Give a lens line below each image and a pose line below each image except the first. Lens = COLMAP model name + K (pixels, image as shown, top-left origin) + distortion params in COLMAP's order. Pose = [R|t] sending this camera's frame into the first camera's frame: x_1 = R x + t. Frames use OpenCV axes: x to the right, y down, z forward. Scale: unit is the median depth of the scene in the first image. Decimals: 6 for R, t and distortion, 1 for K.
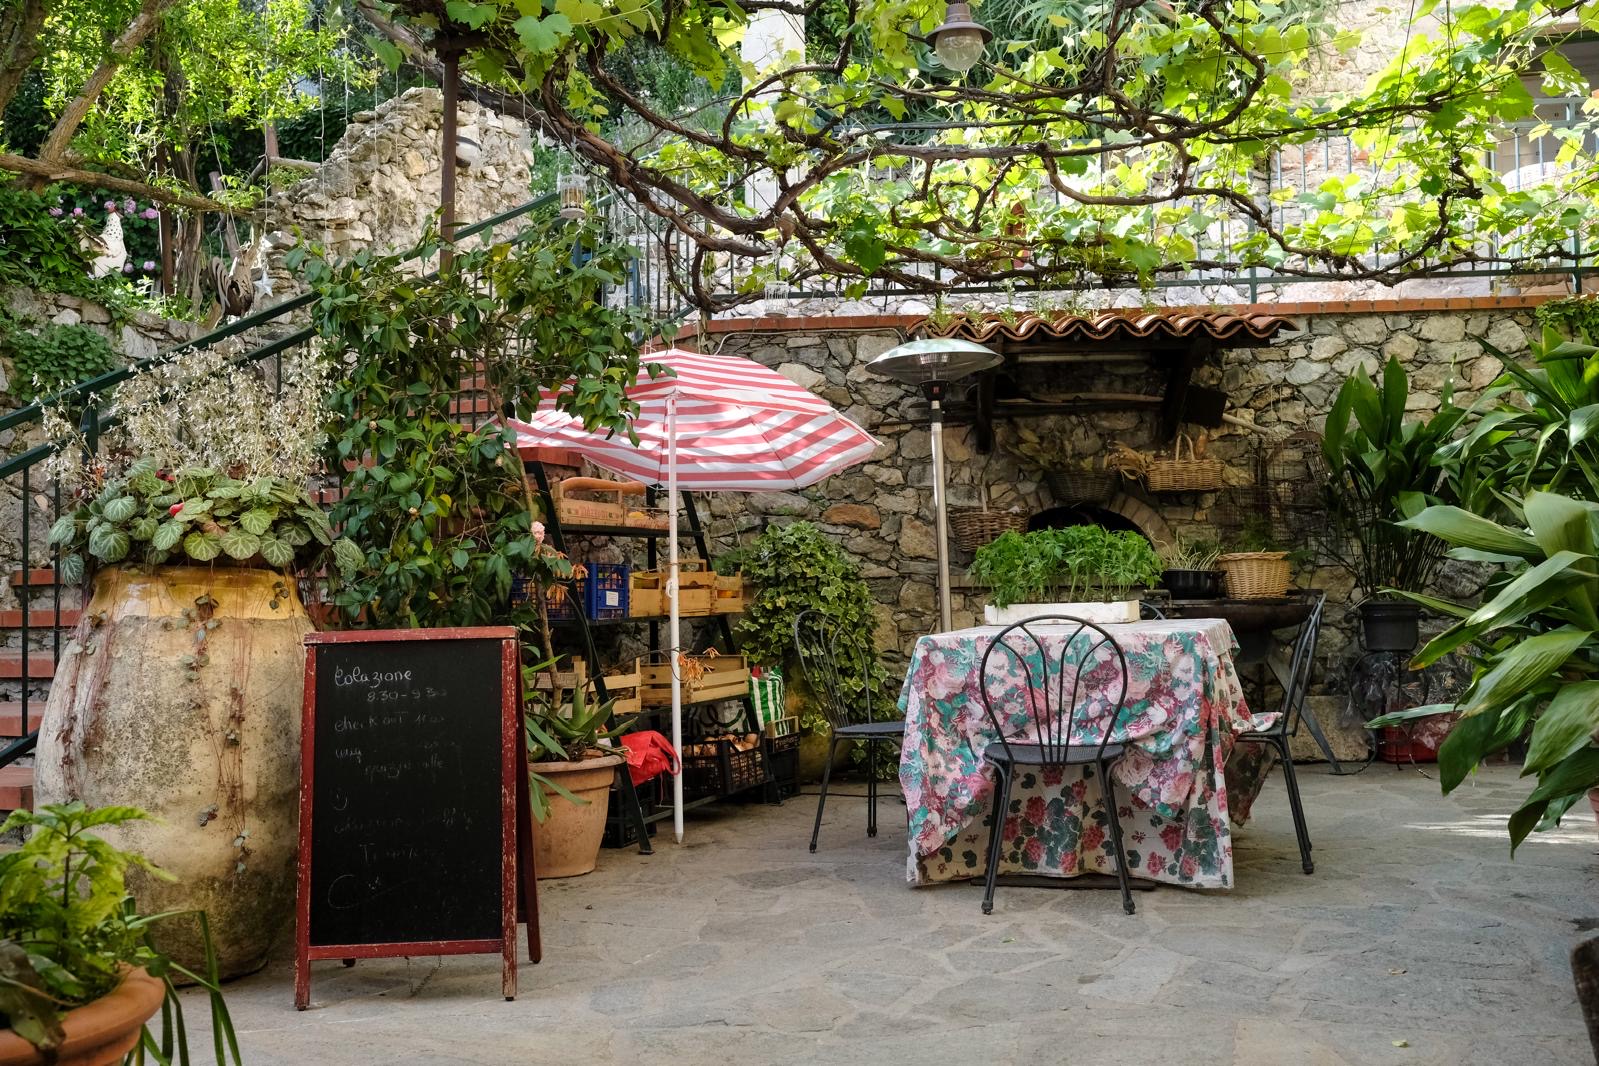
lens RADIAL K [[1598.2, 0, 798.4], [0, 1598.2, 531.2], [0, 0, 1]] dist [0.001839, 0.000000]
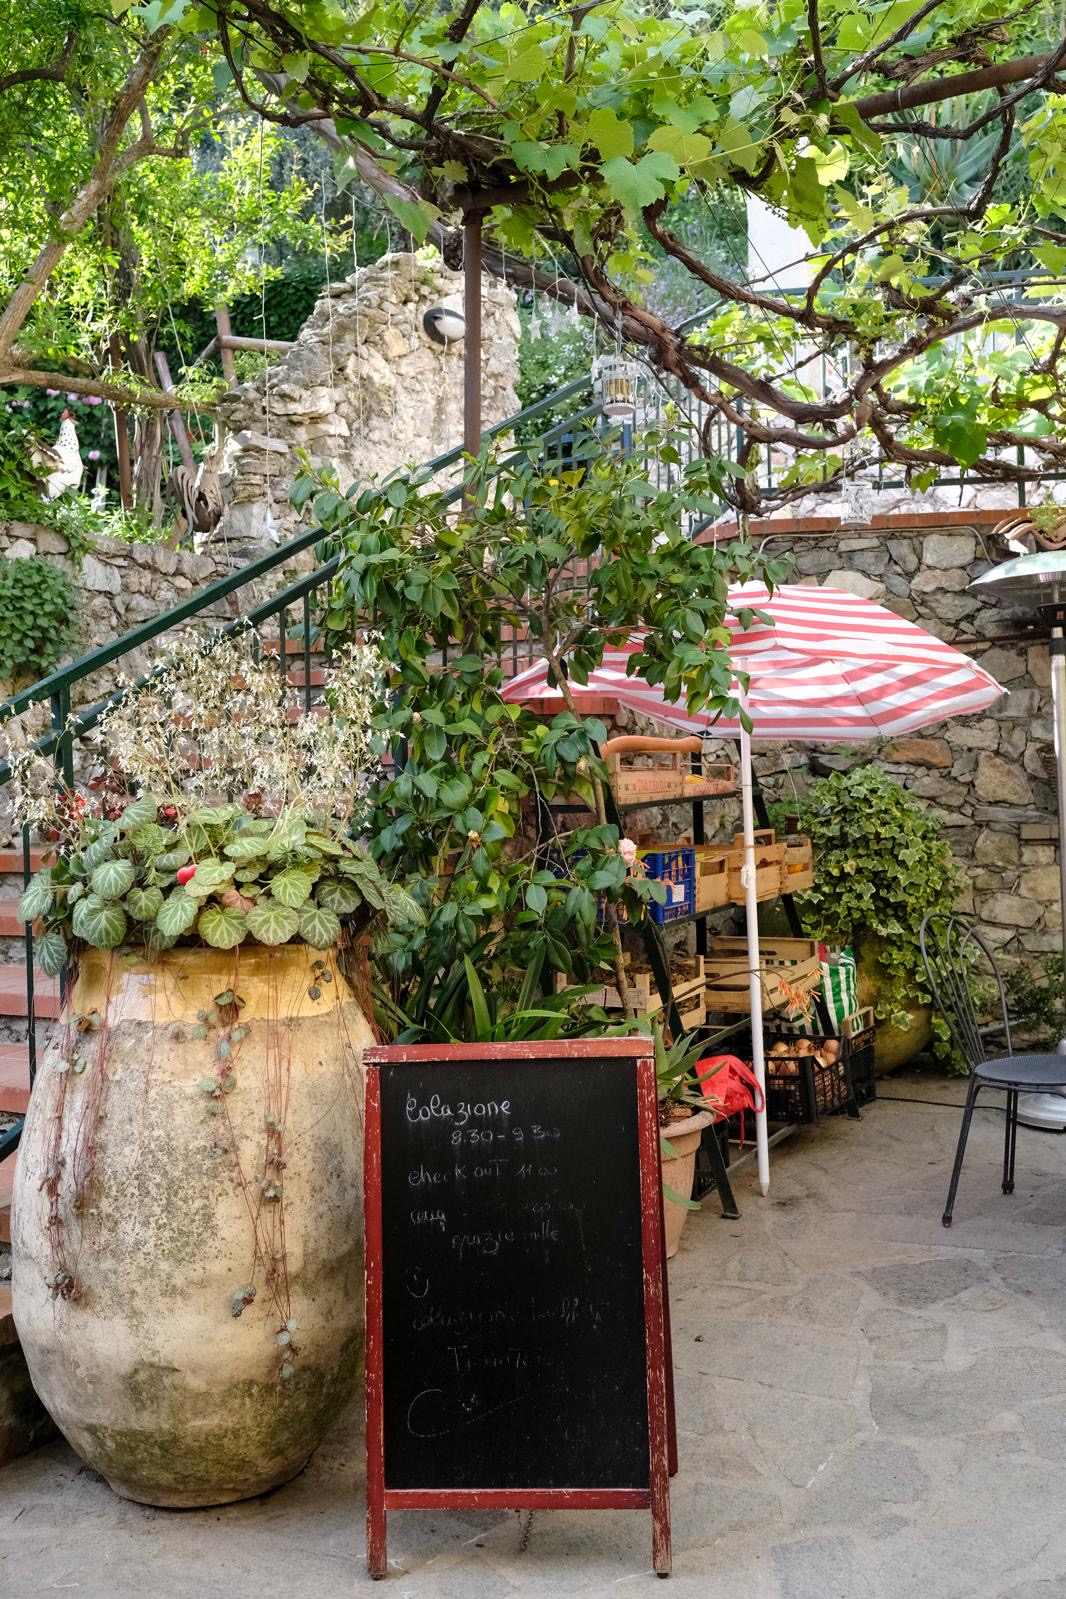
lens RADIAL K [[1598.2, 0, 537.3], [0, 1598.2, 798.5], [0, 0, 1]] dist [0.001839, 0.000000]
pose [[0.993517, -0.002669, -0.113649, -0.084474], [0.010598, 0.997545, 0.069225, -0.055411], [0.113185, -0.069981, 0.991106, 0.171455]]
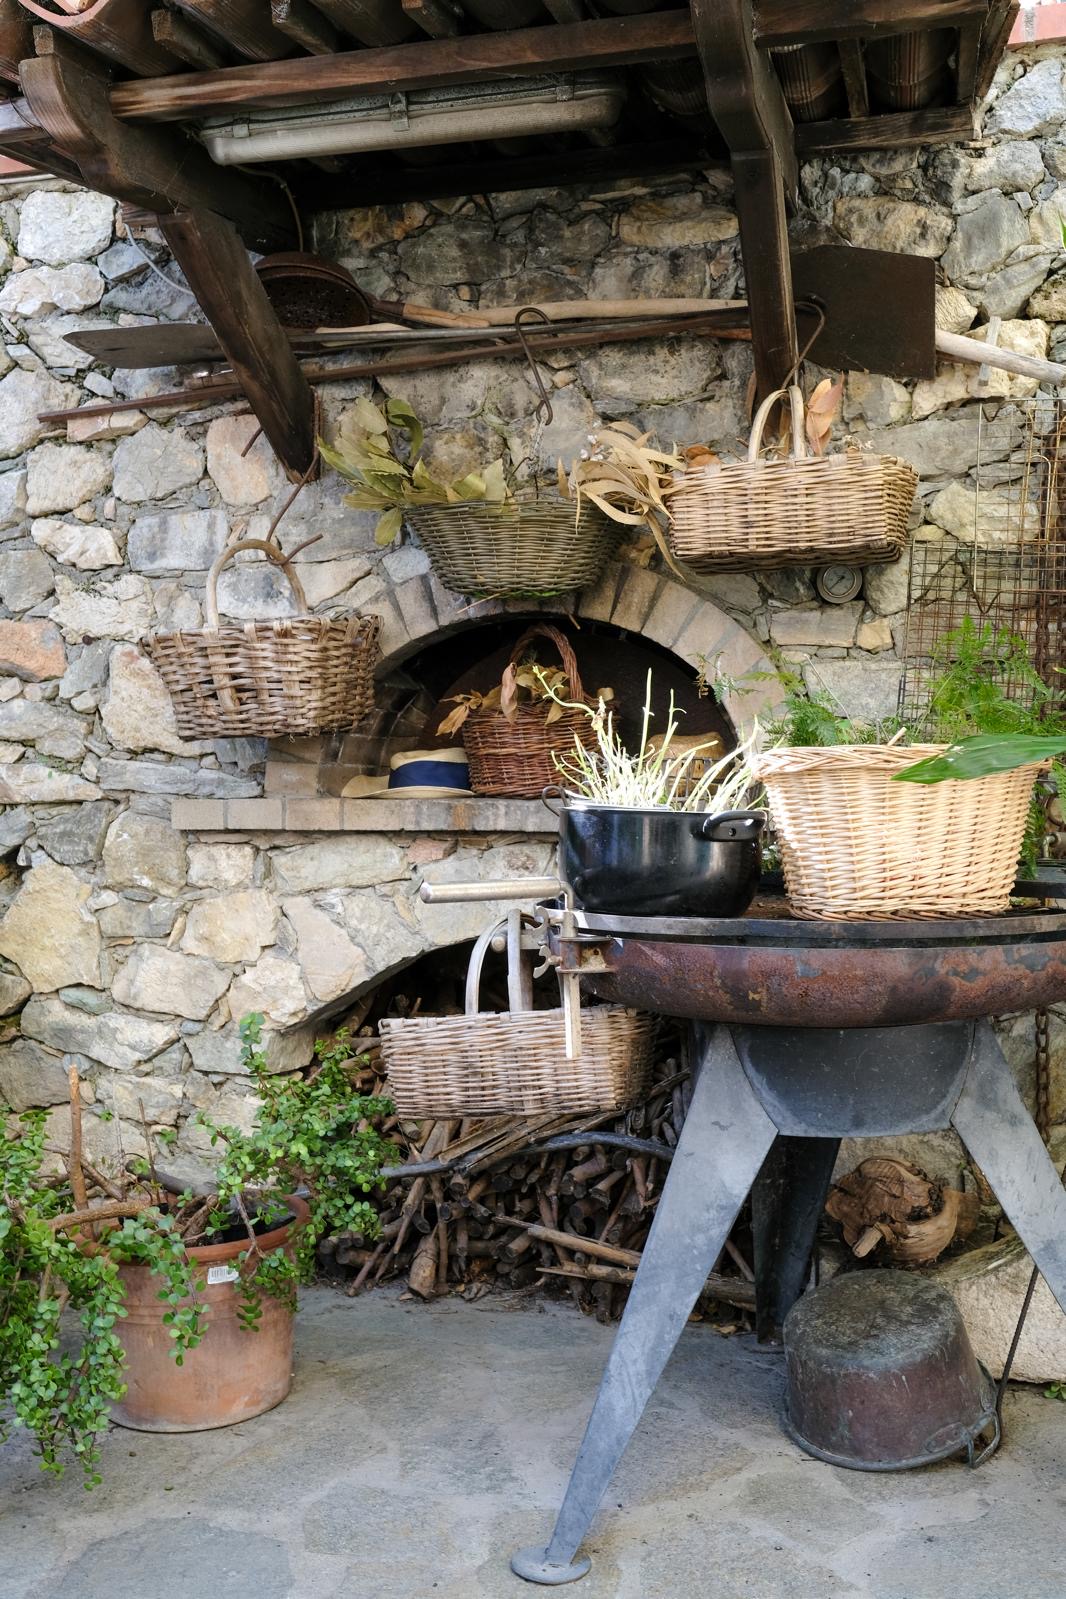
lens RADIAL K [[1598.2, 0, 531.4], [0, 1598.2, 798.4], [0, 0, 1]] dist [0.001839, 0.000000]
pose [[0.975076, 0.008208, -0.221718, 0.307139], [0.003908, 0.998525, 0.054154, 0.008562], [0.221835, -0.053671, 0.973606, 0.768085]]
